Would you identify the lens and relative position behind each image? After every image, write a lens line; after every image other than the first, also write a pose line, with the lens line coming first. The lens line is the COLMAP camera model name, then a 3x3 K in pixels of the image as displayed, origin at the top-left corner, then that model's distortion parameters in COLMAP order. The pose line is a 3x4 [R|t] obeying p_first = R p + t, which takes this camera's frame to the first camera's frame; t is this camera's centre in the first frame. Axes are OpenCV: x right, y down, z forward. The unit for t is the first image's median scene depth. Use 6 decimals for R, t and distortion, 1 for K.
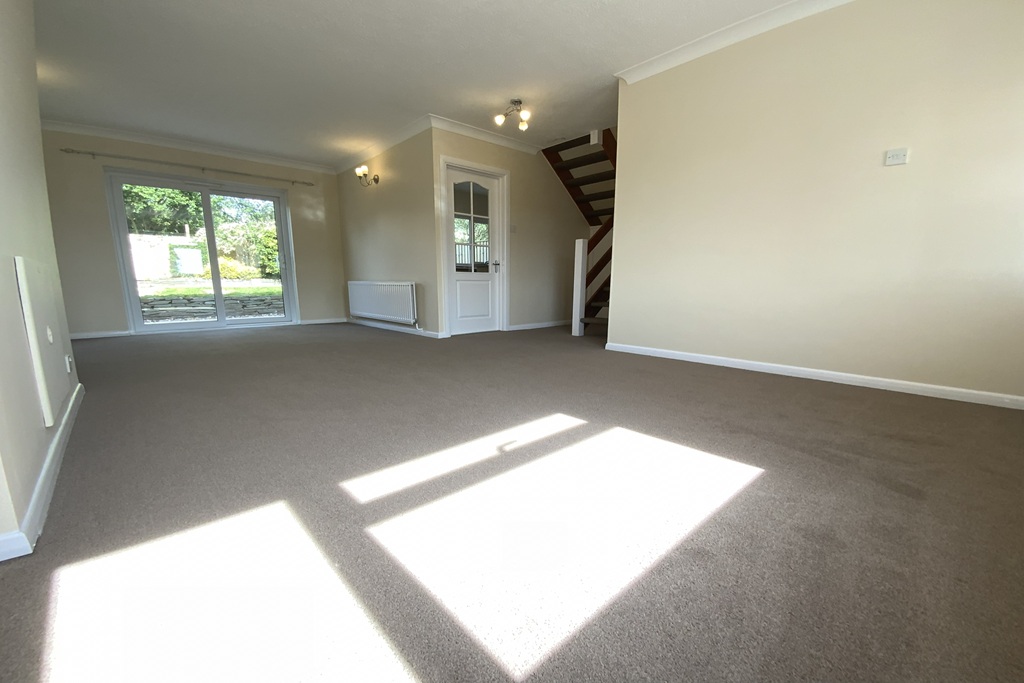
lens RADIAL K [[410.6, 0, 518.4], [0, 410.6, 363.9], [0, 0, 1]] dist [0.013588, -0.012983]
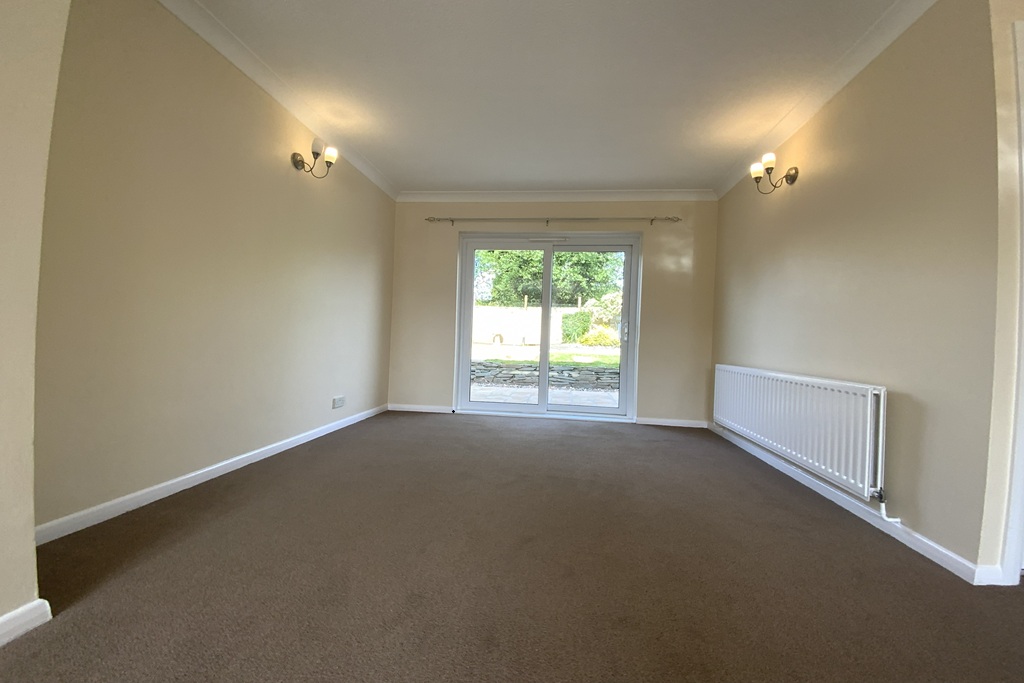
lens RADIAL K [[413.5, 0, 512.0], [0, 413.5, 341.5], [0, 0, 1]] dist [-0.001610, -0.014124]
pose [[0.643185, 0.023662, -0.765345, -0.171843], [-0.184568, 0.974842, -0.124969, -0.119602], [0.743134, 0.221637, 0.631371, 0.460680]]
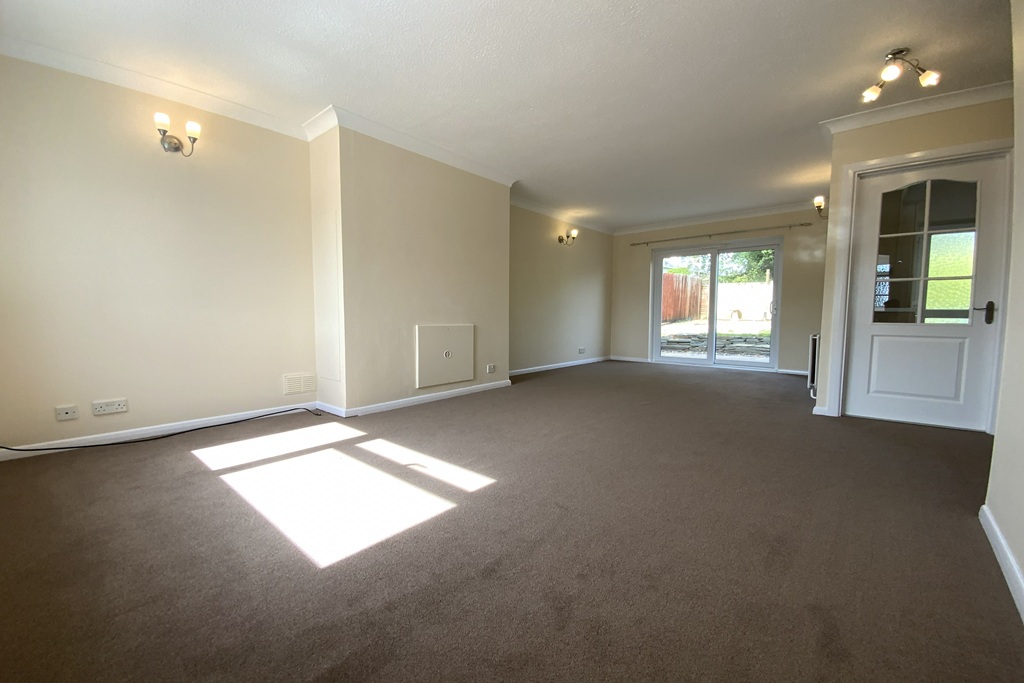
lens RADIAL K [[425.5, 0, 517.0], [0, 425.5, 352.5], [0, 0, 1]] dist [0.002006, -0.011939]
pose [[0.111464, 0.086594, -0.989988, 0.421387], [-0.195499, 0.978640, 0.063590, -0.098326], [0.974349, 0.186453, 0.126012, 0.331983]]
